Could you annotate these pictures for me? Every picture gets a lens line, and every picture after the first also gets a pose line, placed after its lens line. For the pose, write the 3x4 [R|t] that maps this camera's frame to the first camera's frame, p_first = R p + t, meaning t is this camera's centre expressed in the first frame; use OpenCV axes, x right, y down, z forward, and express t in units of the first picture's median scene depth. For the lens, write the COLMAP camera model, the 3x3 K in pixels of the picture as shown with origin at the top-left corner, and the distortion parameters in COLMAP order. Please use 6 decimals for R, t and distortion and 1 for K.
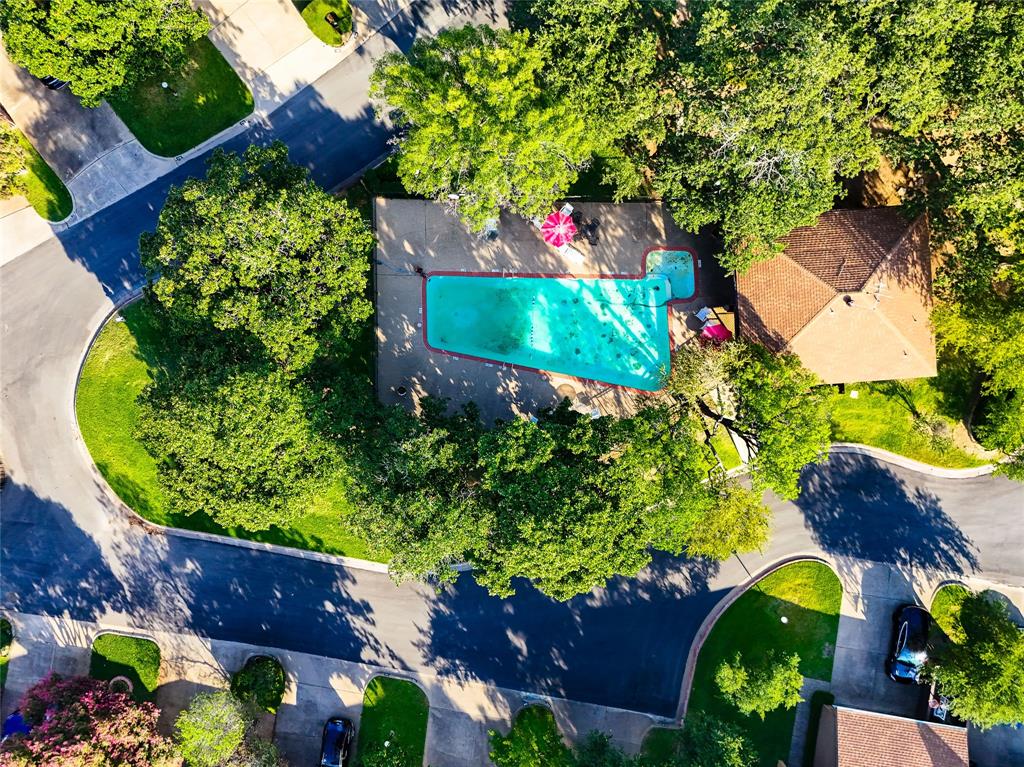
lens RADIAL K [[754.0, 0, 512.0], [0, 754.0, 383.5], [0, 0, 1]] dist [0.062357, -0.056751]
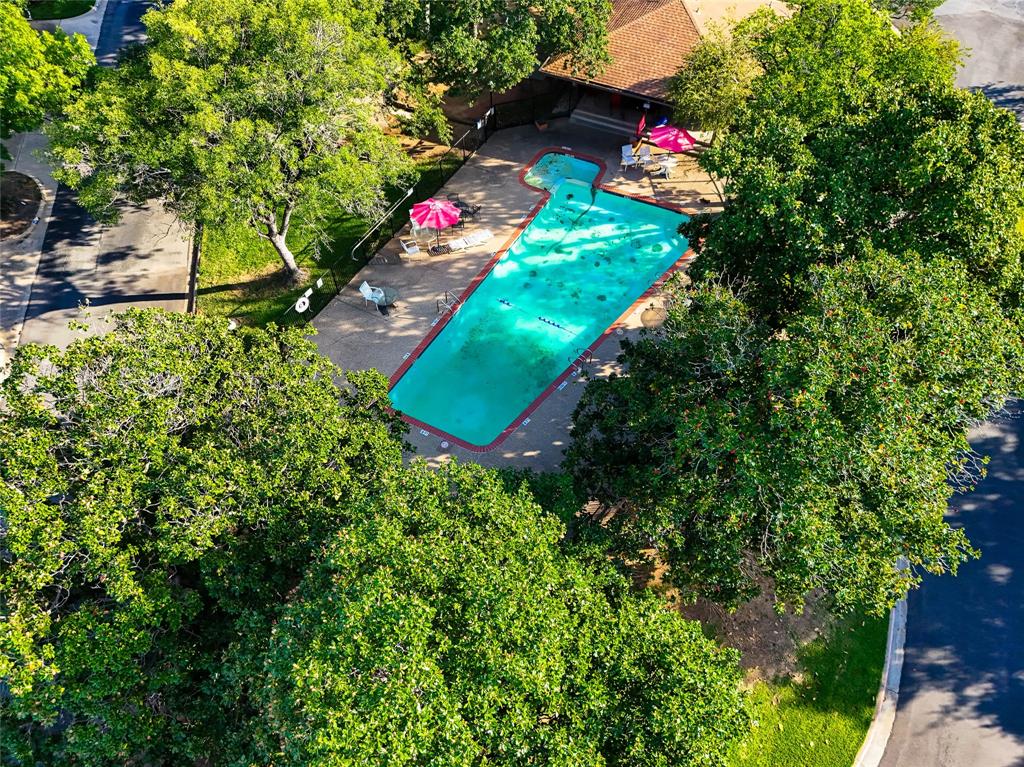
lens RADIAL K [[754.0, 0, 512.0], [0, 754.0, 383.5], [0, 0, 1]] dist [0.062357, -0.056751]
pose [[0.477409, -0.696127, 0.536180, -0.364533], [0.878680, 0.377081, -0.292799, 0.112745], [0.001642, 0.610915, 0.791694, 0.520624]]
